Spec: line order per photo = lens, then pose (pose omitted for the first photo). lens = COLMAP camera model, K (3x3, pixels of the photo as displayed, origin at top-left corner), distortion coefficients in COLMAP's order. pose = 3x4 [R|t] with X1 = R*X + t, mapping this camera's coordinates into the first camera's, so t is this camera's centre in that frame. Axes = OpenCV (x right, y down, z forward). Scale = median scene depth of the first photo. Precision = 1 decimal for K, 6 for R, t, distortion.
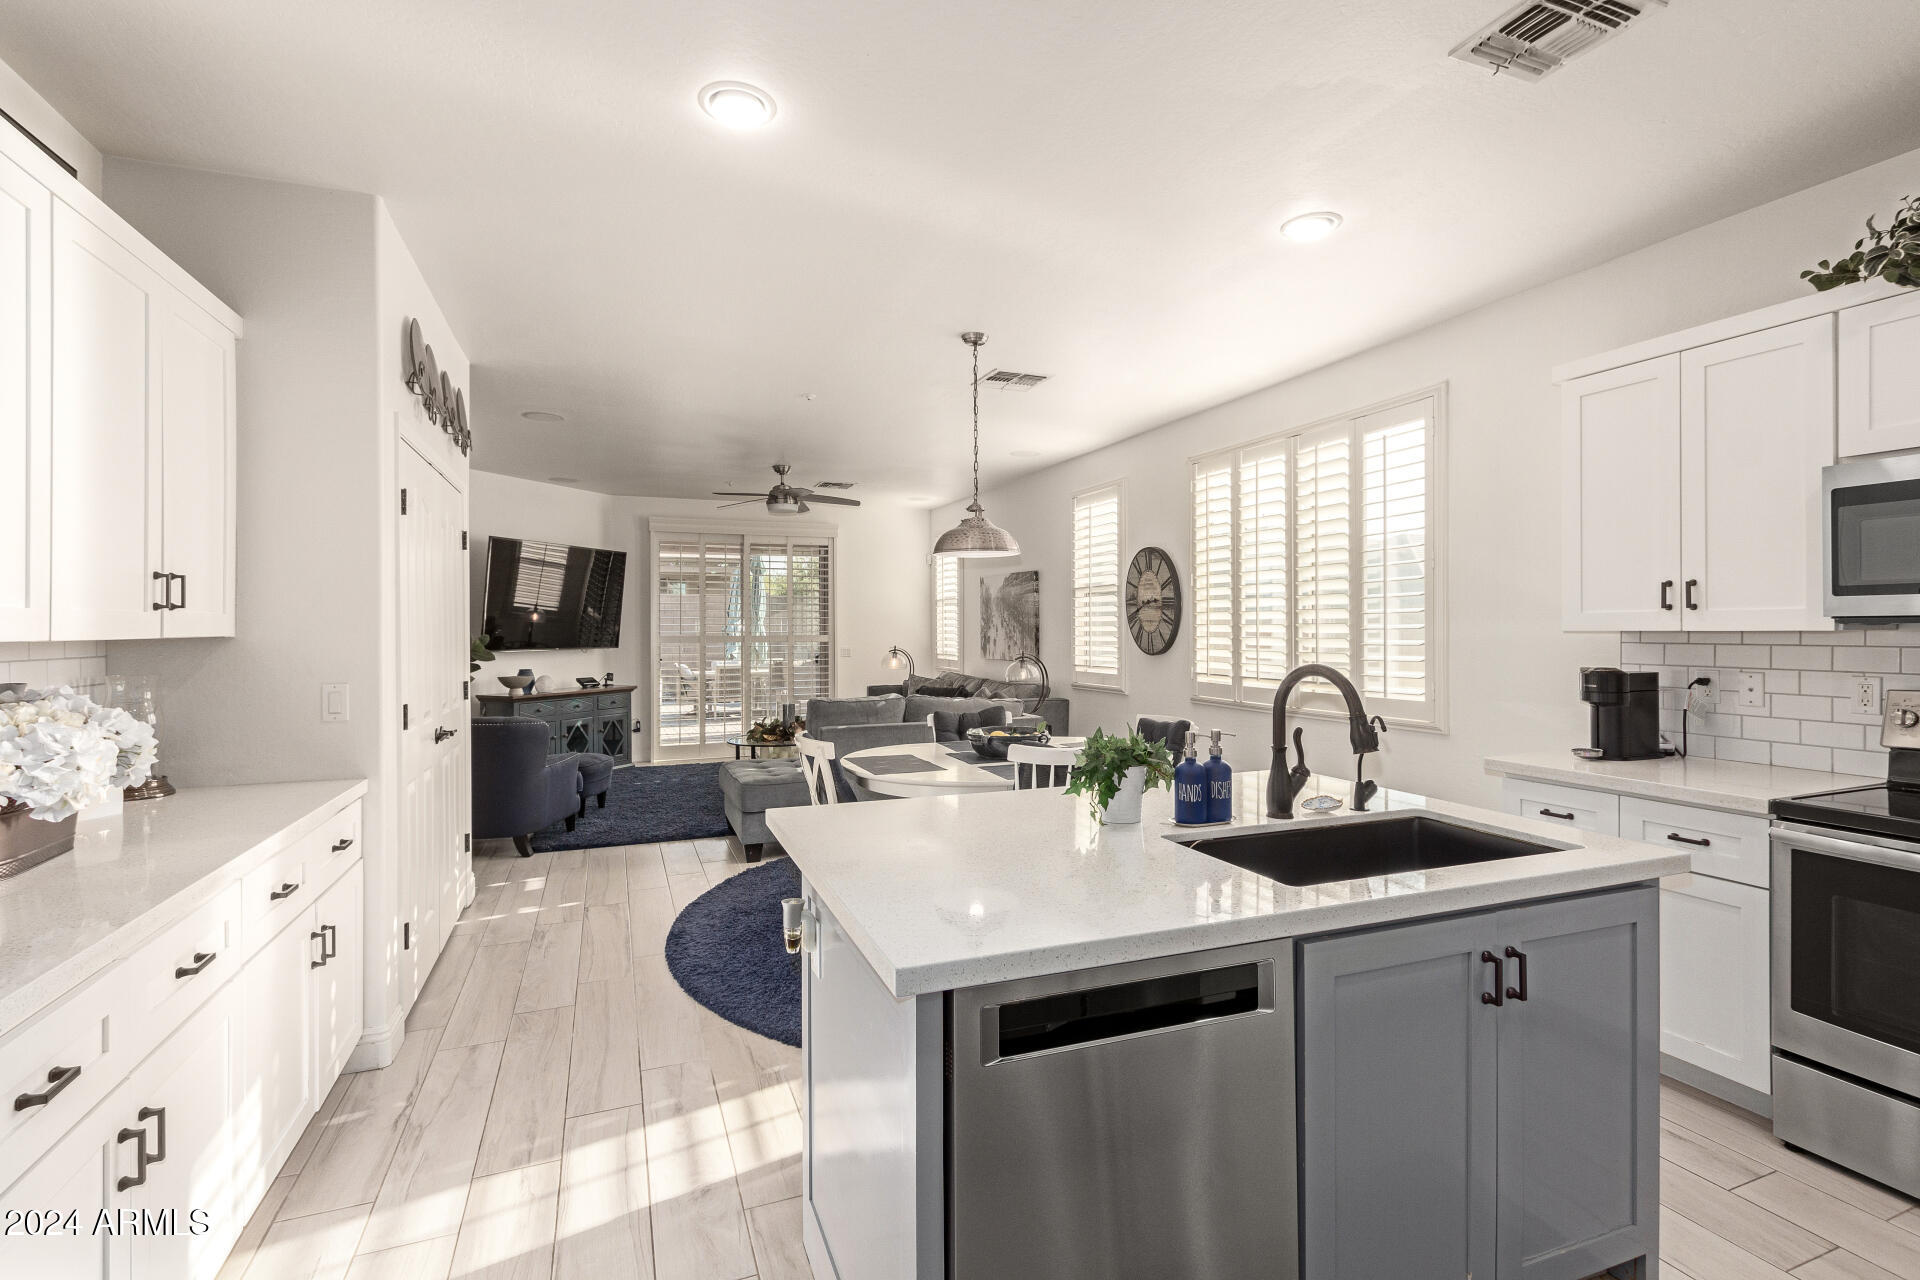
lens RADIAL K [[882.5, 0, 953.5], [0, 882.5, 633.2], [0, 0, 1]] dist [0.006820, -0.000677]
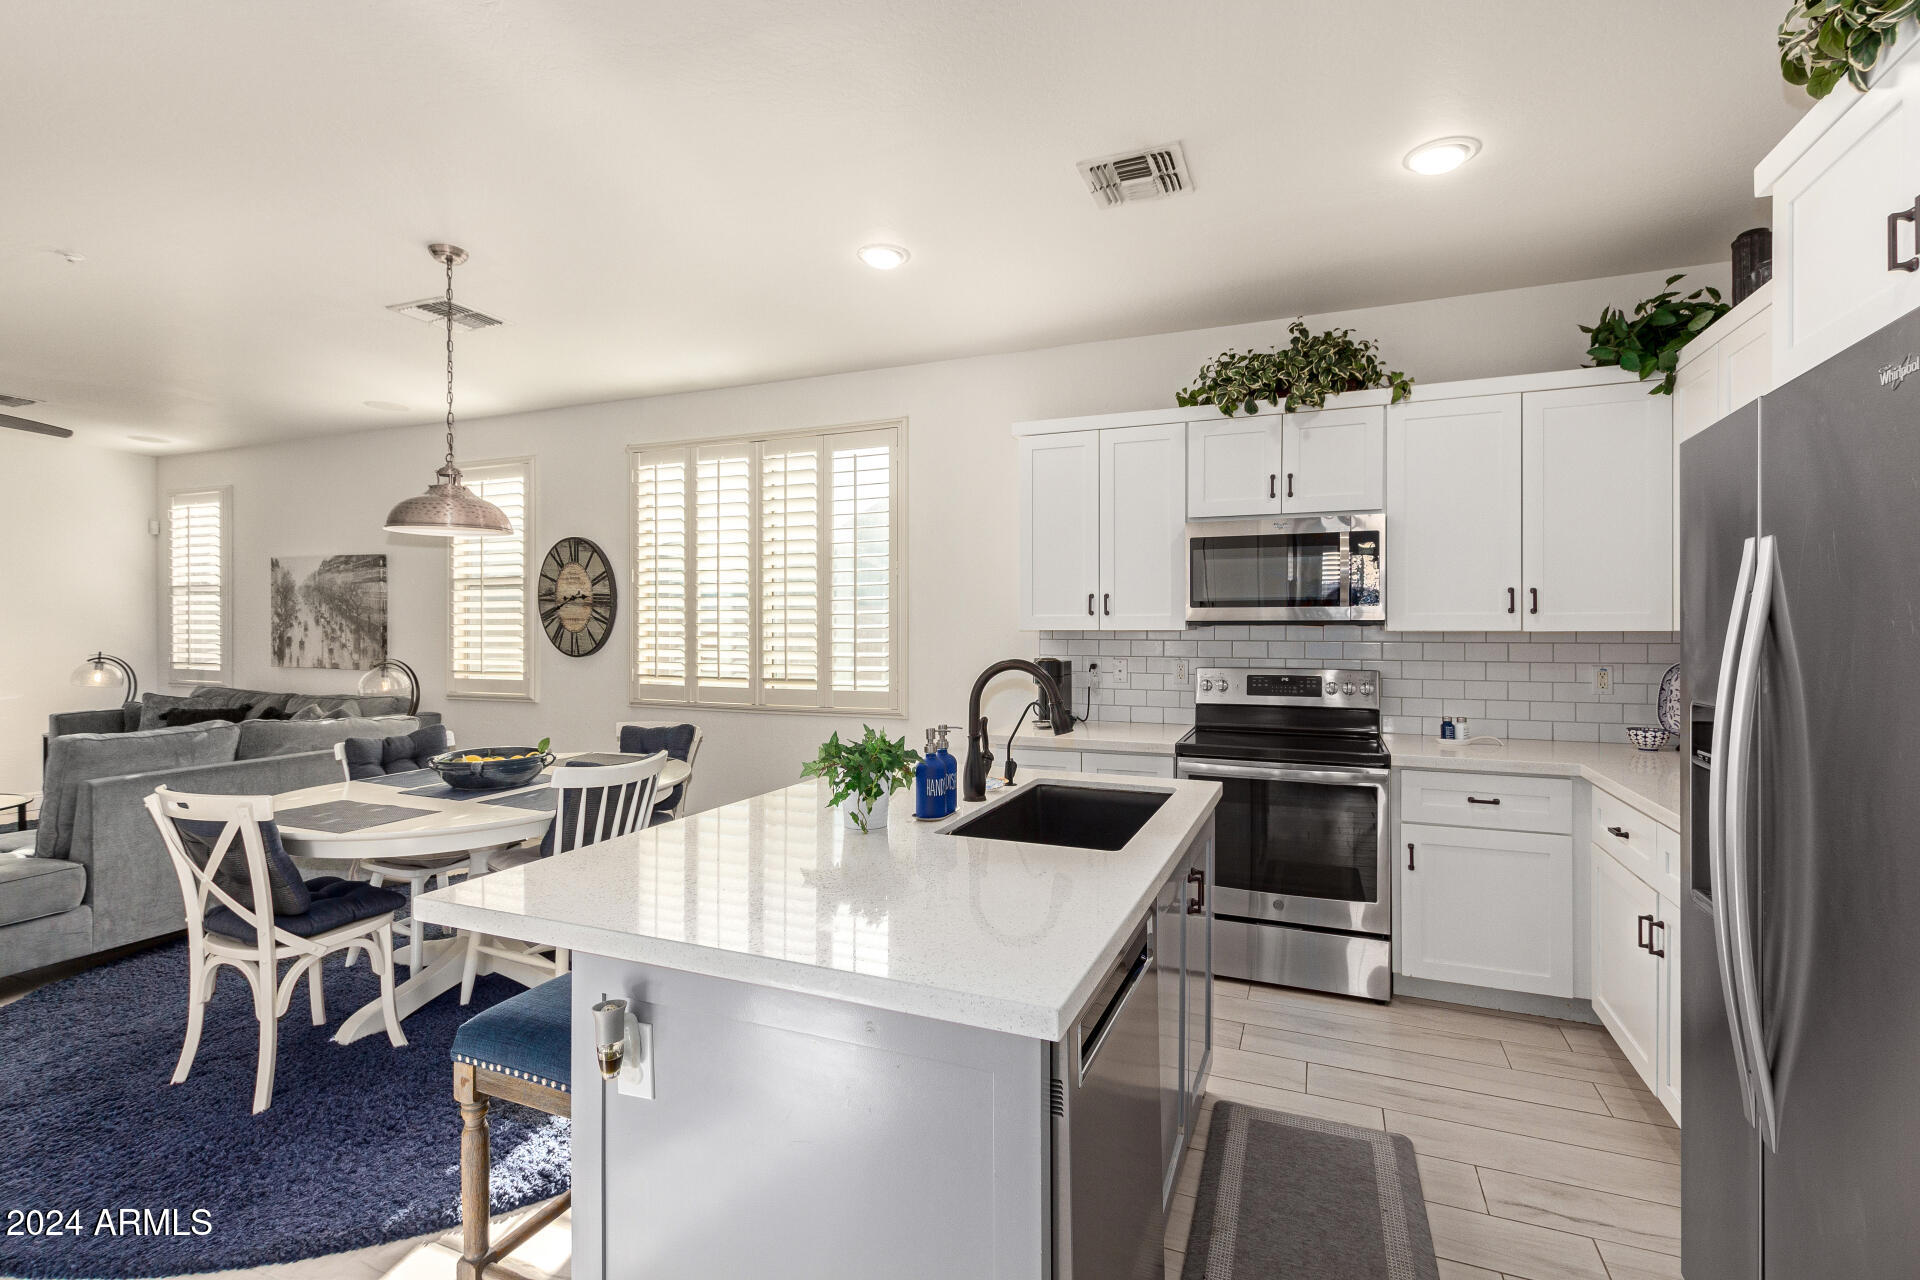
lens RADIAL K [[882.5, 0, 959.5], [0, 882.5, 633.3], [0, 0, 1]] dist [0.006820, -0.000677]
pose [[0.692798, -0.001425, 0.721131, -0.167267], [0.001050, 0.999999, 0.000968, 0.000261], [-0.721131, 0.000086, 0.692798, 0.099232]]
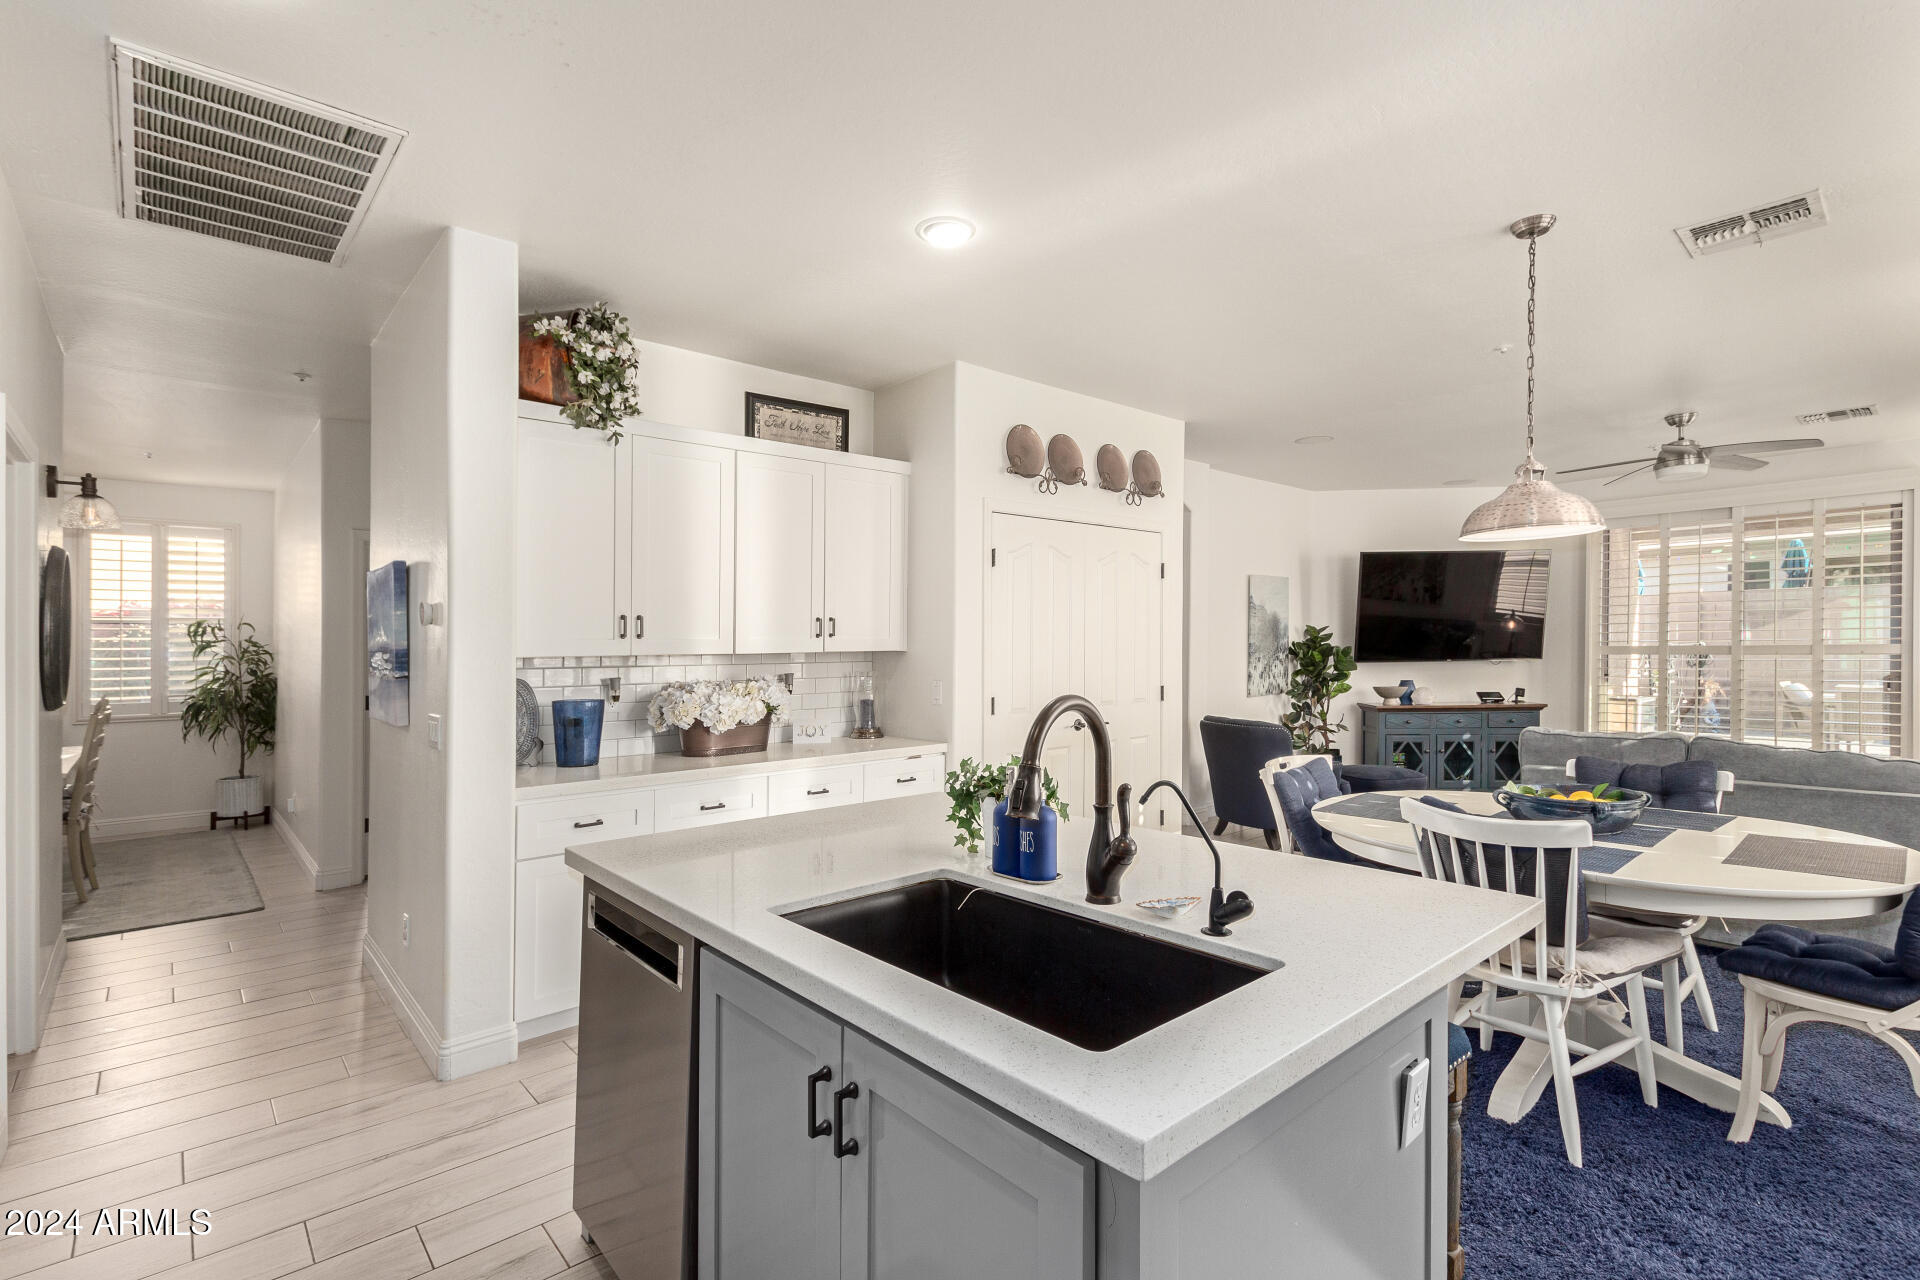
lens RADIAL K [[882.5, 0, 953.0], [0, 882.5, 640.2], [0, 0, 1]] dist [0.006820, -0.000677]
pose [[0.342051, -0.007298, -0.939653, 0.387514], [0.006397, 0.999965, -0.005438, -0.002726], [0.939660, -0.004151, 0.342086, 0.239486]]
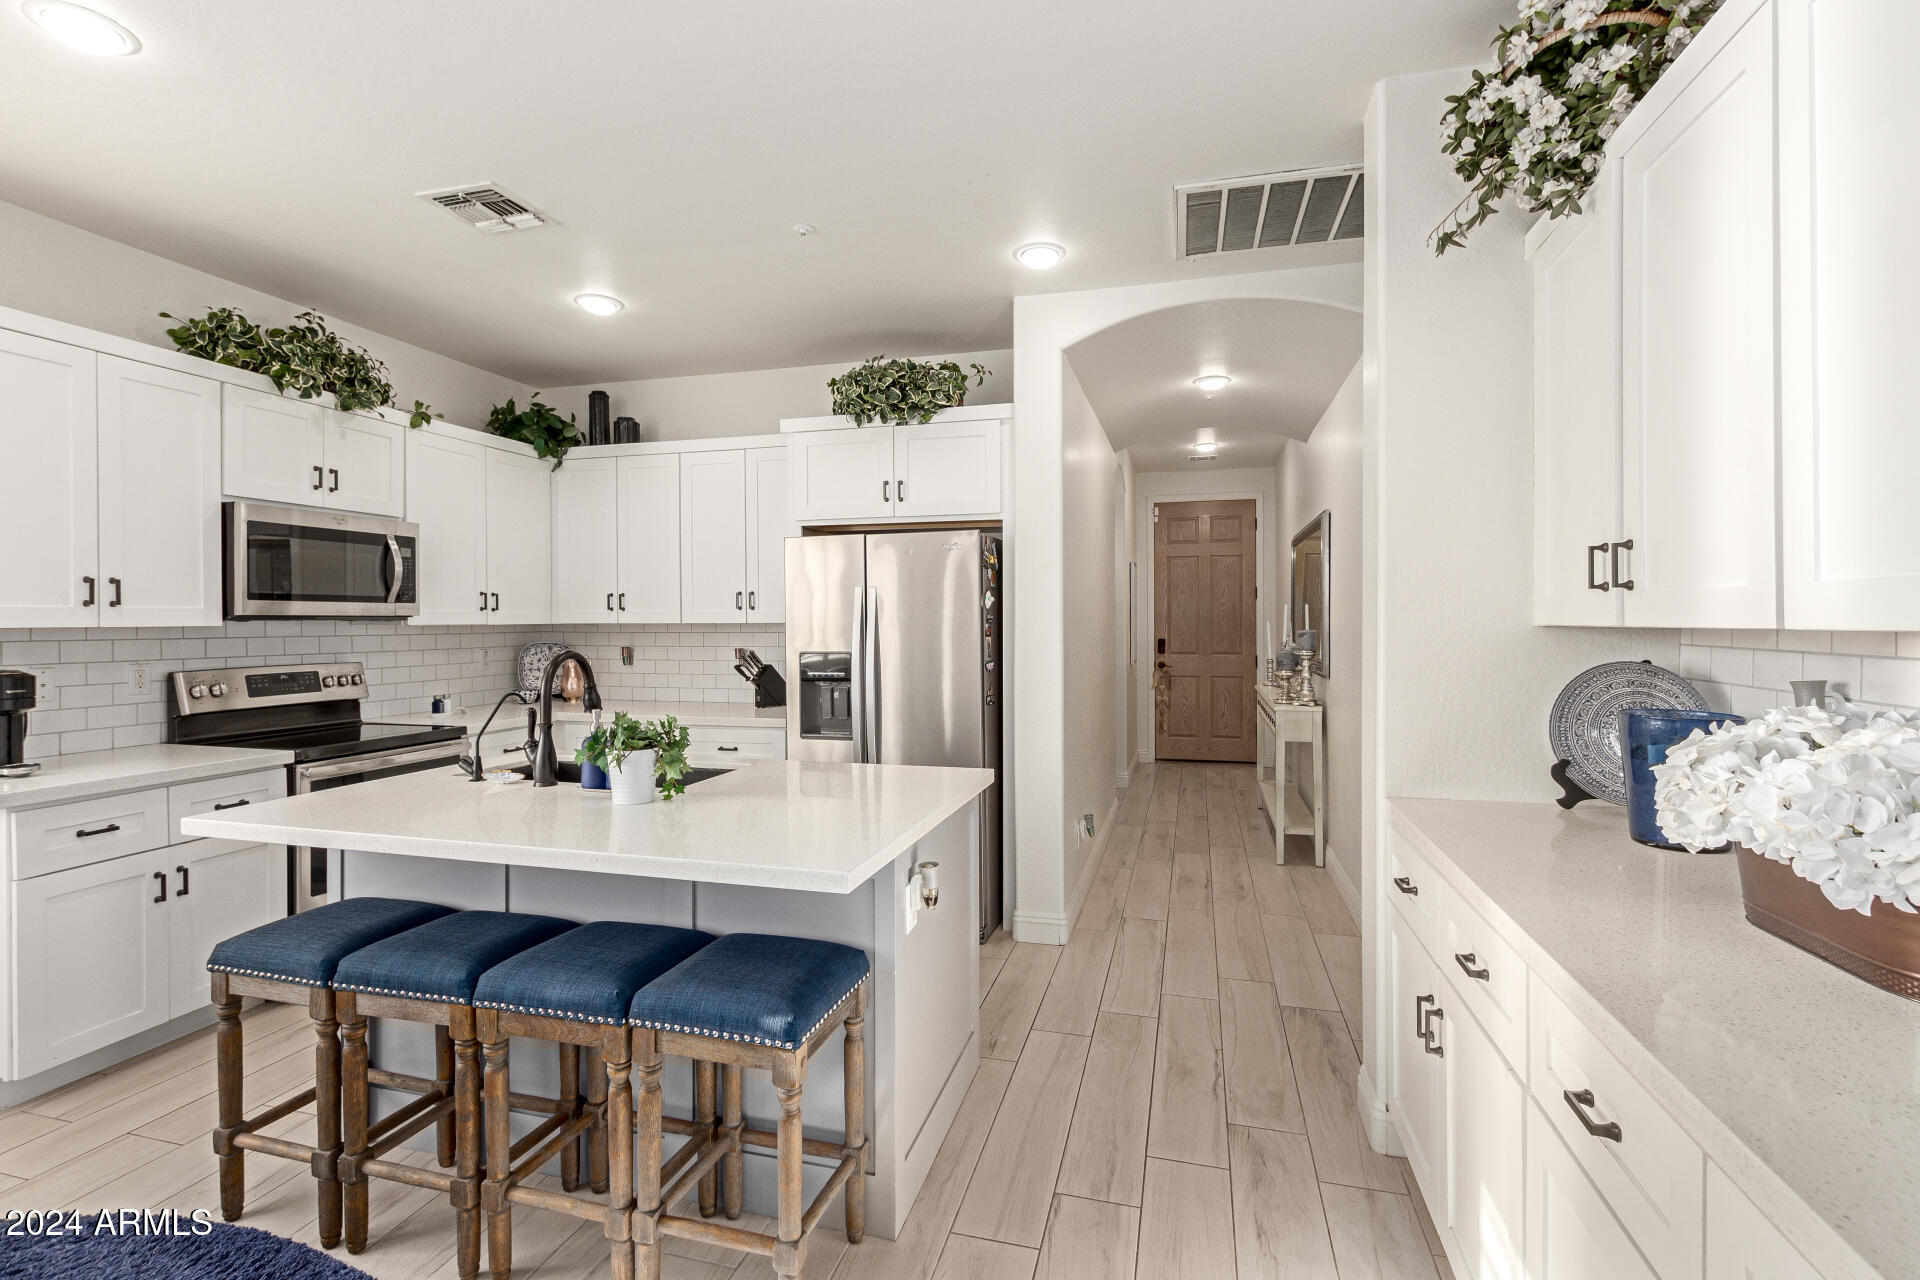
lens RADIAL K [[882.5, 0, 959.9], [0, 882.5, 626.8], [0, 0, 1]] dist [0.006820, -0.000677]
pose [[-0.807589, -0.001738, 0.589743, -0.287587], [0.006051, 0.999919, 0.011234, -0.004562], [-0.589714, 0.012641, -0.807513, 0.622839]]
